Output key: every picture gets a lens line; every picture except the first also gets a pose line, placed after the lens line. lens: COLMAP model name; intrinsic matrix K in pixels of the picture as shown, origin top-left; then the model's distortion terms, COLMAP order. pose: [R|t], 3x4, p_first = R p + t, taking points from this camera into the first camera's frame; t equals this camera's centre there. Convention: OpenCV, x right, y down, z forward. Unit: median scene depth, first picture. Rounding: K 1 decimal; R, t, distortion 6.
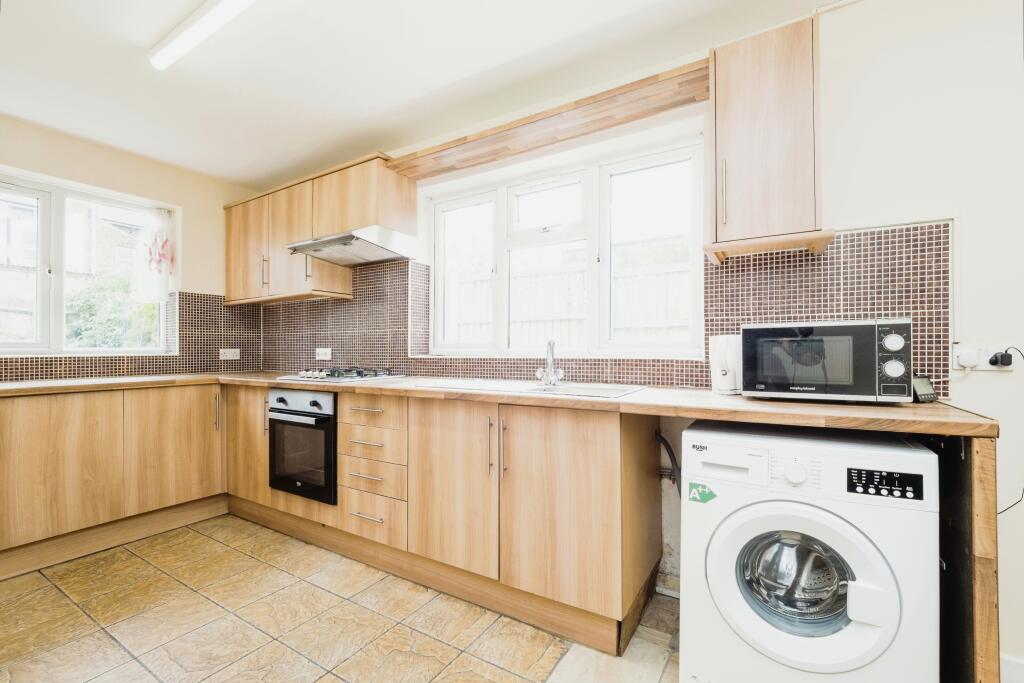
lens RADIAL K [[447.0, 0, 516.8], [0, 447.0, 345.0], [0, 0, 1]] dist [-0.003415, -0.000297]
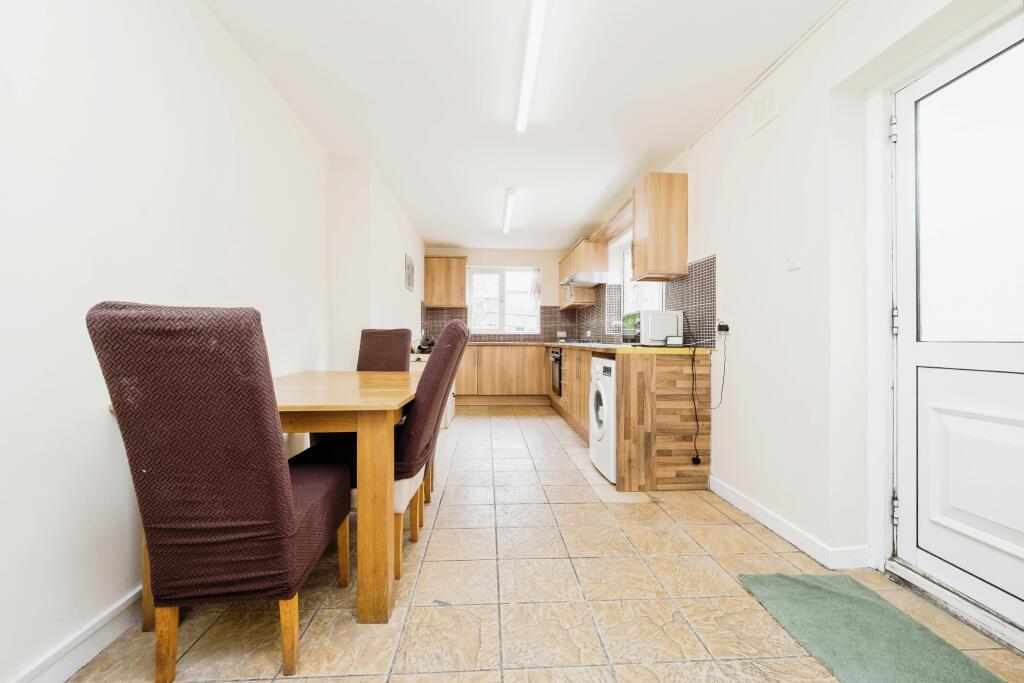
lens RADIAL K [[447.0, 0, 516.3], [0, 447.0, 337.2], [0, 0, 1]] dist [-0.003415, -0.000297]
pose [[0.576582, 0.006354, -0.817015, 1.373833], [-0.003242, 0.999980, 0.005489, 0.036011], [0.817033, -0.000516, 0.576591, -0.535463]]
